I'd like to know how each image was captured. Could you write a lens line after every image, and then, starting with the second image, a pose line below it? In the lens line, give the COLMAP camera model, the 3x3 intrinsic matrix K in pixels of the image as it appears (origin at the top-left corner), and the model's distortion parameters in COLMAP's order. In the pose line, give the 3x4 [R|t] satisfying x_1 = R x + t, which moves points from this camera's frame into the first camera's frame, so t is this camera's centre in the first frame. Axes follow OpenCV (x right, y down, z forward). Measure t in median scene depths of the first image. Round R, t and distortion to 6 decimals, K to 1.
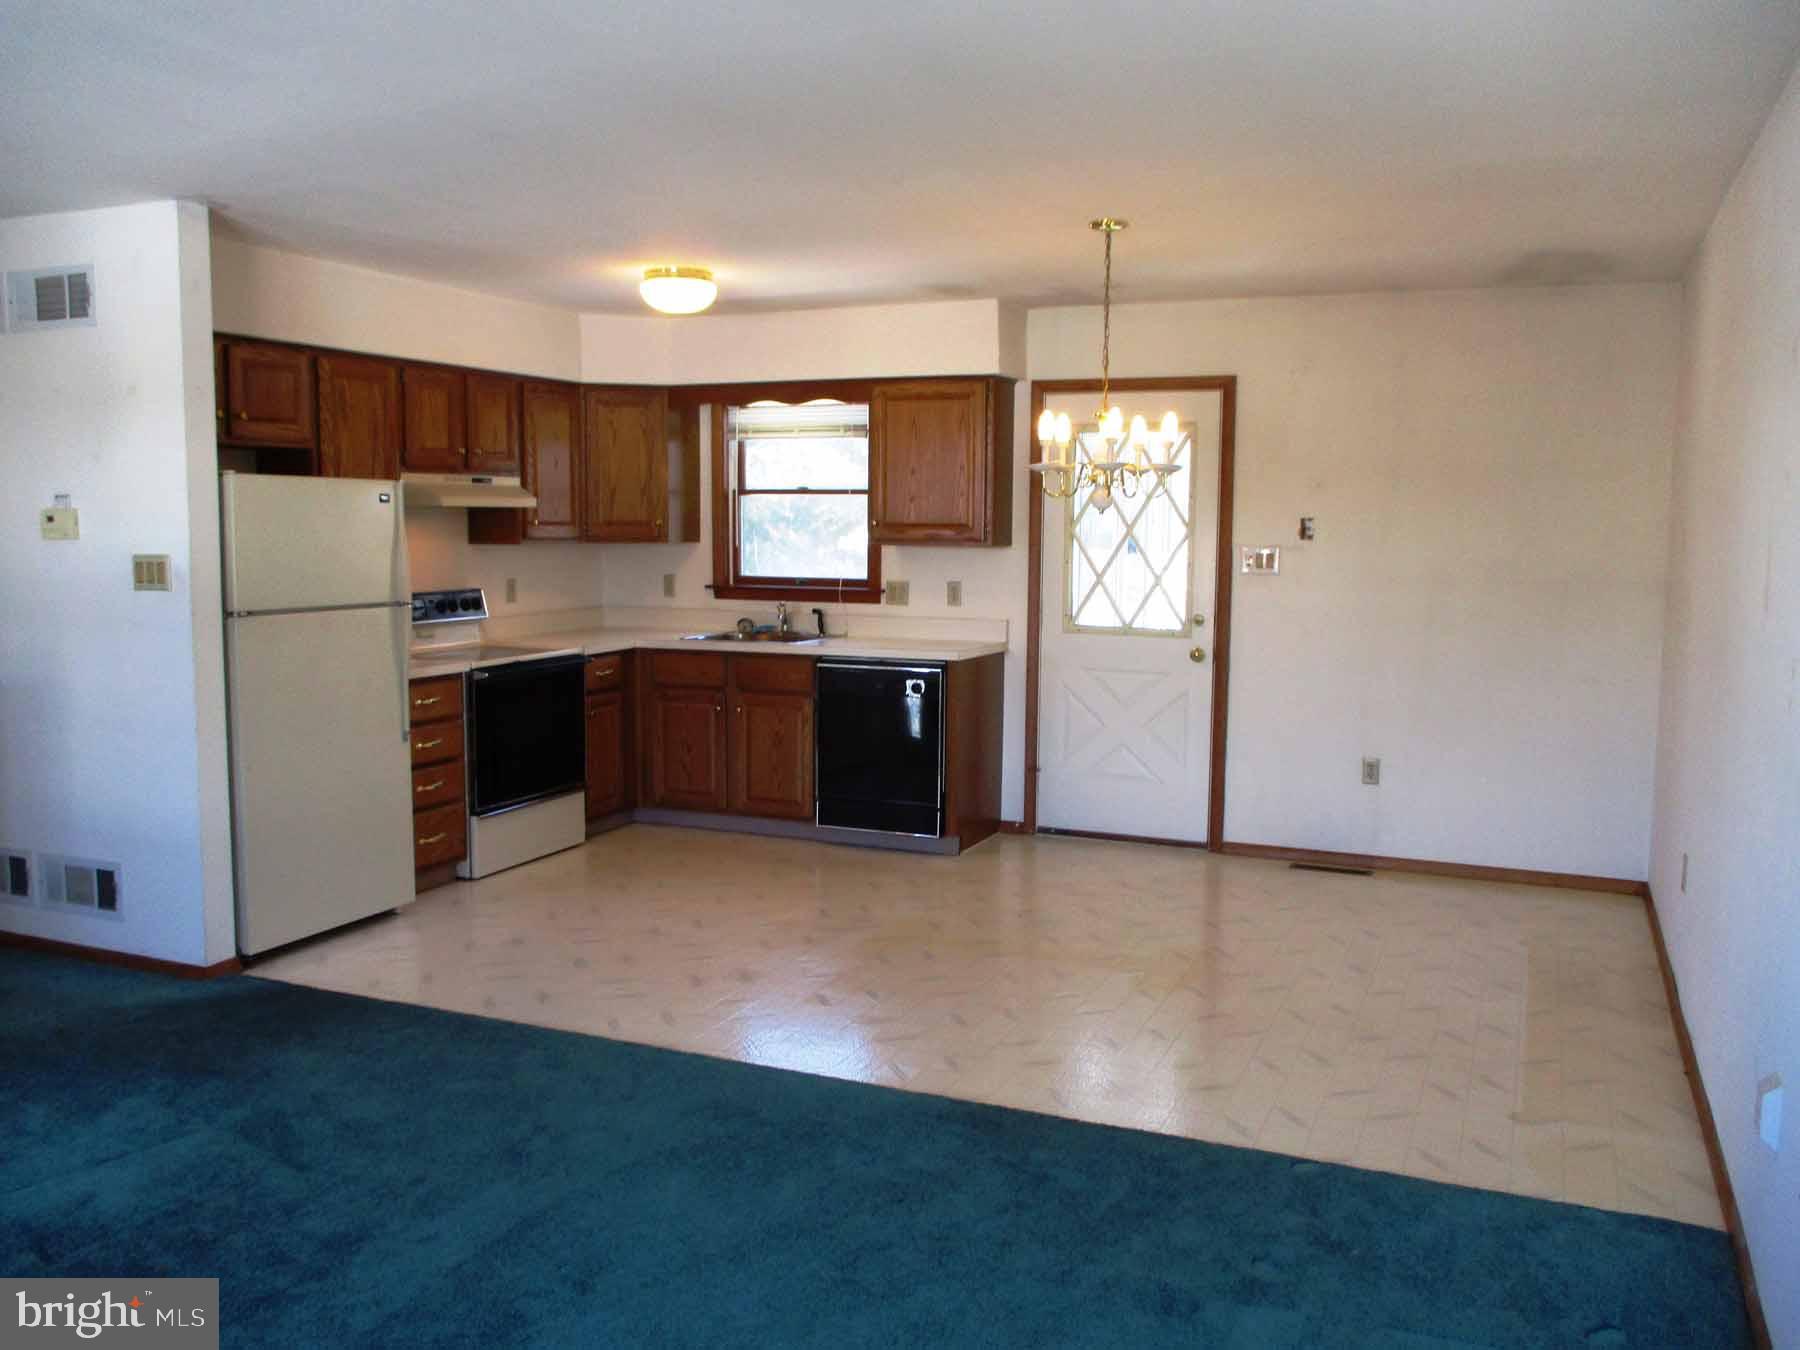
lens RADIAL K [[1483.7, 0, 908.9], [0, 1483.7, 655.5], [0, 0, 1]] dist [-0.038987, 0.015737]
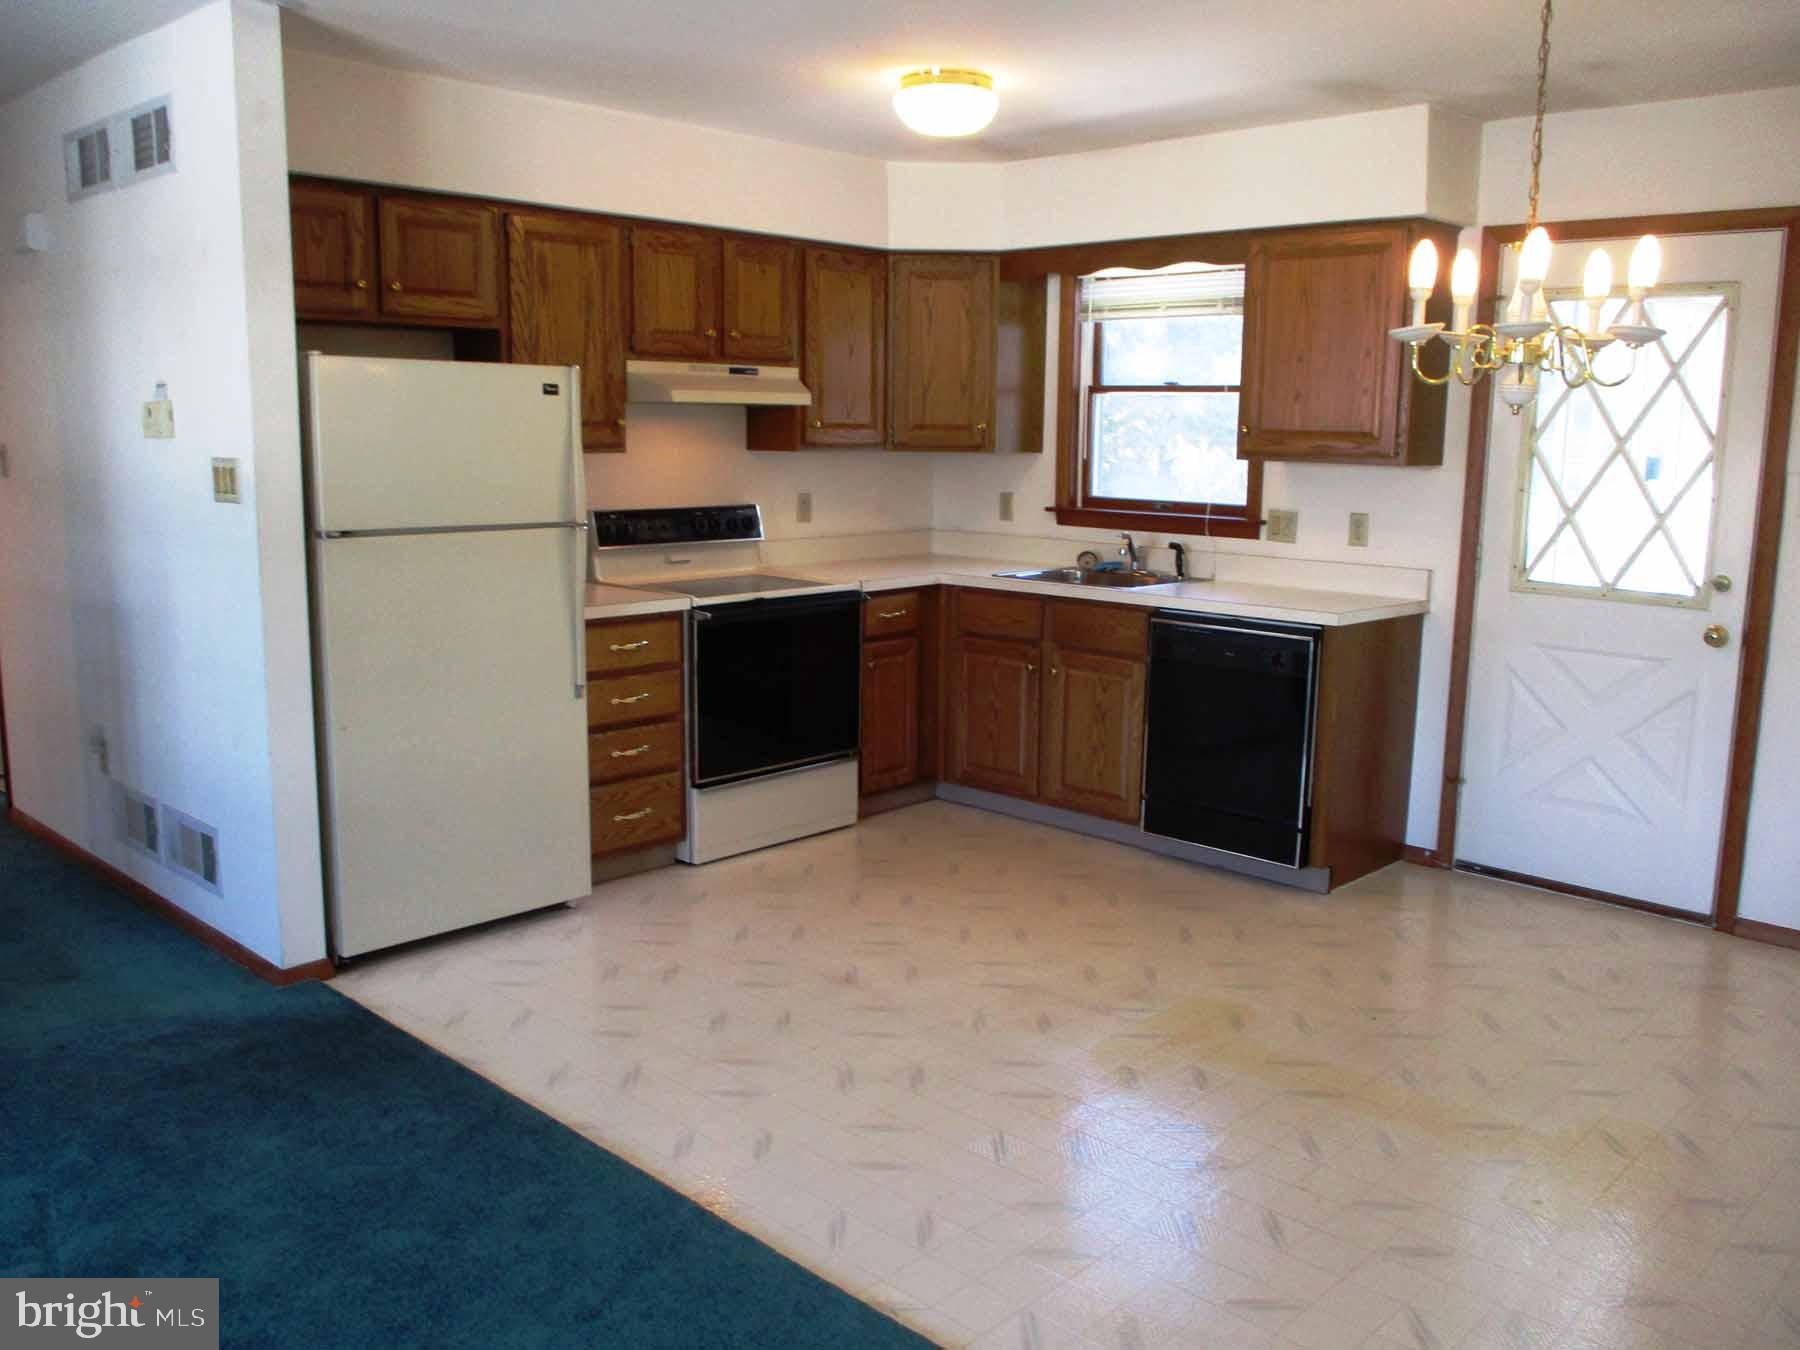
lens RADIAL K [[1483.7, 0, 908.9], [0, 1483.7, 655.5], [0, 0, 1]] dist [-0.038987, 0.015737]
pose [[0.937926, 0.061326, -0.341370, 0.084080], [-0.040899, 0.996933, 0.066724, -0.021697], [0.344415, -0.048620, 0.937558, 0.270363]]
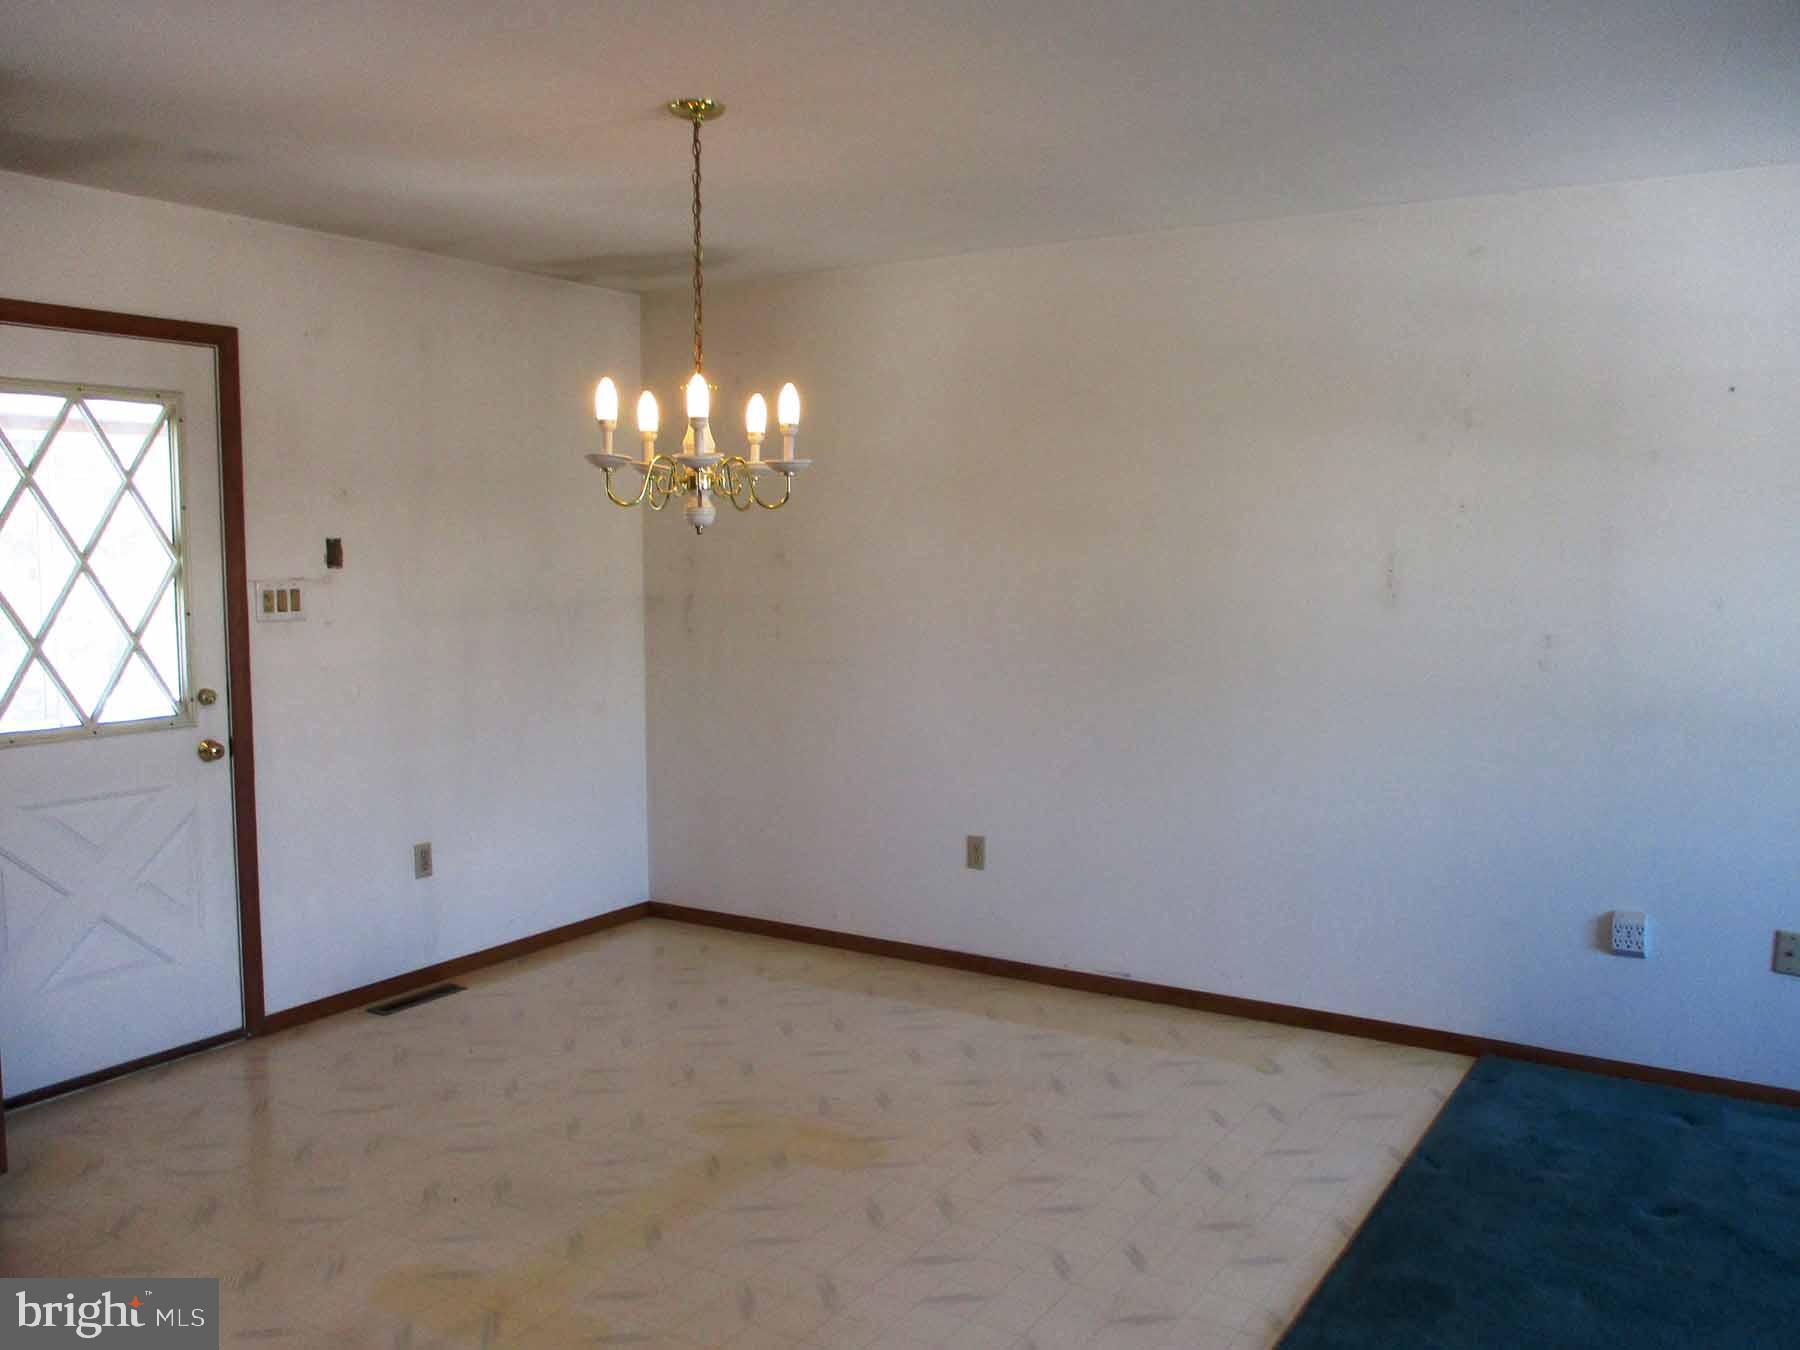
lens RADIAL K [[1483.7, 0, 908.9], [0, 1483.7, 655.5], [0, 0, 1]] dist [-0.038987, 0.015737]
pose [[0.155152, -0.089913, 0.983790, -0.406887], [0.097273, 0.992401, 0.075359, -0.063207], [-0.983090, 0.084004, 0.162719, 0.613356]]
